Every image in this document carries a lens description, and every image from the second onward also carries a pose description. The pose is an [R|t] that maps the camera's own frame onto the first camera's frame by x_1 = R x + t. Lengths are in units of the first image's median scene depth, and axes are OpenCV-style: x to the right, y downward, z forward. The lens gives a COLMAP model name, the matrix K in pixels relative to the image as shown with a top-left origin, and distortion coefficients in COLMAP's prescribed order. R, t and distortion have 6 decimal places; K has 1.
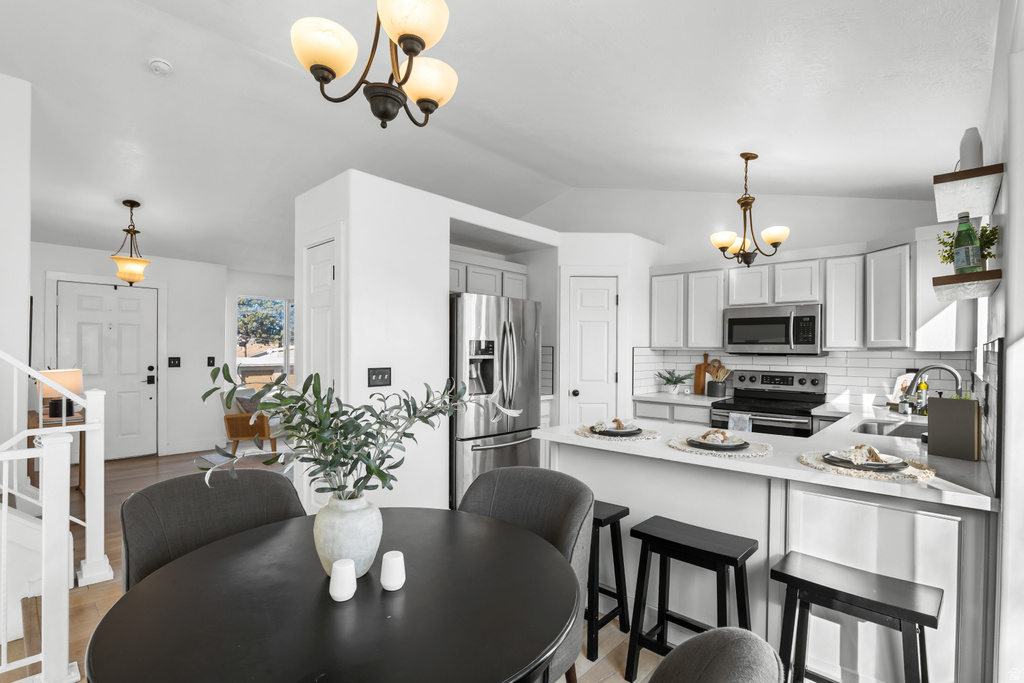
lens RADIAL K [[473.9, 0, 517.6], [0, 473.9, 346.9], [0, 0, 1]] dist [-0.015306, -0.000867]
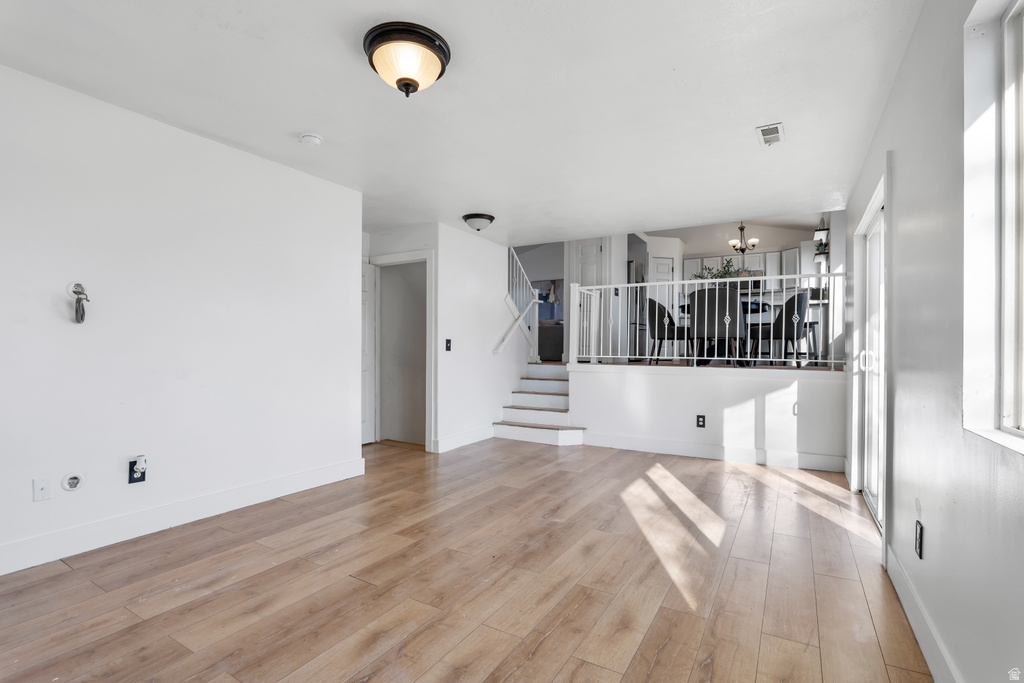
lens RADIAL K [[473.9, 0, 507.1], [0, 473.9, 344.6], [0, 0, 1]] dist [-0.015306, -0.000867]
pose [[0.979665, -0.002487, 0.200625, -1.270658], [0.002283, 0.999997, 0.001245, 0.311608], [-0.200628, -0.000761, 0.979667, -1.232773]]
